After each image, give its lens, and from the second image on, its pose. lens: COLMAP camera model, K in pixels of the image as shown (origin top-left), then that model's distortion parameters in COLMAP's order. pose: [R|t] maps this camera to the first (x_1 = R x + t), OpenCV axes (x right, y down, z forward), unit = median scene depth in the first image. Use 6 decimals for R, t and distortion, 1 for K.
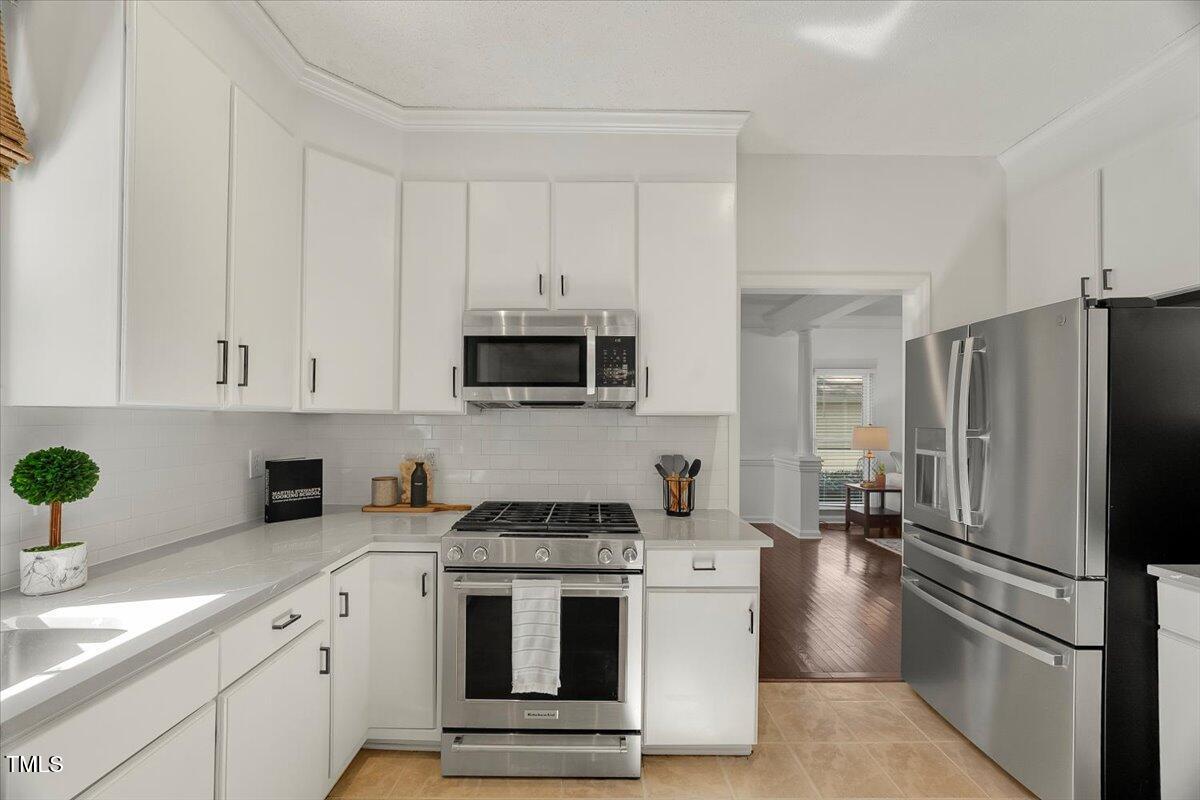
lens RADIAL K [[489.3, 0, 590.5], [0, 489.3, 418.5], [0, 0, 1]] dist [-0.004617, 0.001460]
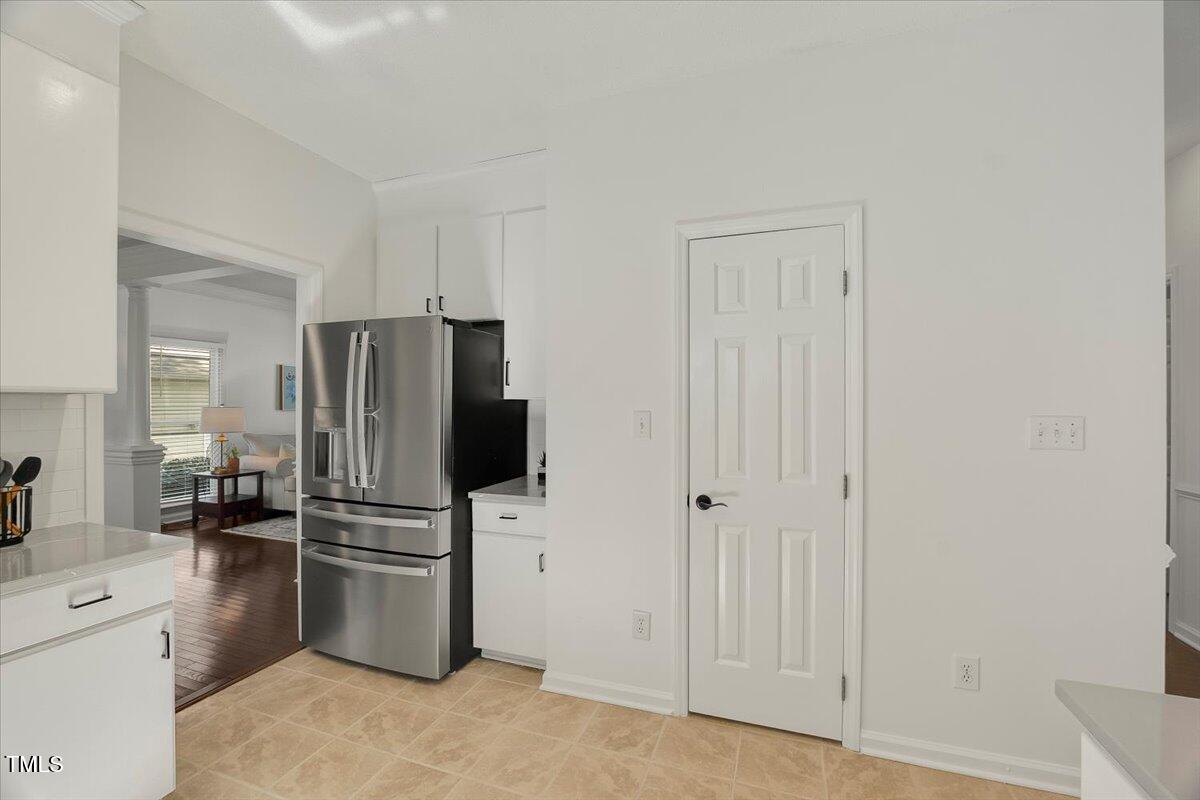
lens RADIAL K [[507.9, 0, 598.7], [0, 507.9, 398.2], [0, 0, 1]] dist [-0.001246, 0.000313]
pose [[0.360283, 0.005755, 0.932825, -0.166590], [-0.005617, 0.999976, -0.004000, 0.000380], [-0.932826, -0.003799, 0.360307, 0.014183]]
